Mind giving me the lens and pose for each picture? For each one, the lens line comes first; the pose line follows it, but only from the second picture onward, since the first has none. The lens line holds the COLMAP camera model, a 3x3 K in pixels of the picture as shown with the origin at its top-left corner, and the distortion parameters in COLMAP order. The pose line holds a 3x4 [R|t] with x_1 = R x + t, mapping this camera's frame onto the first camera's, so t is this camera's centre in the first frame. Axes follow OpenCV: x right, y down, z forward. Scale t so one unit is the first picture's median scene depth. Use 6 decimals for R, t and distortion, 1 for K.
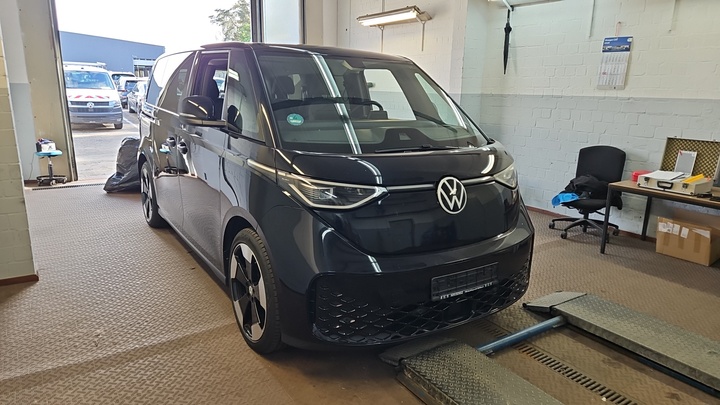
lens RADIAL K [[490.0, 0, 360.9], [0, 490.0, 202.7], [0, 0, 1]] dist [0.009797, 0.002452]
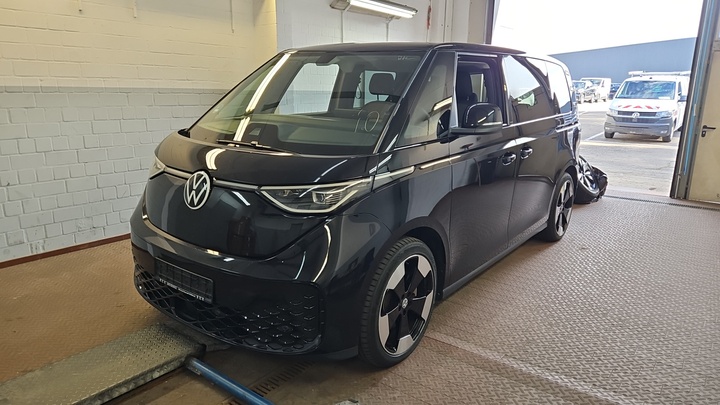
lens RADIAL K [[490.0, 0, 361.4], [0, 490.0, 204.1], [0, 0, 1]] dist [0.009797, 0.002452]
pose [[0.317921, 0.201485, -0.926461, 0.222444], [-0.223945, 0.965468, 0.133120, -0.035465], [0.921290, 0.165154, 0.352064, 0.180095]]
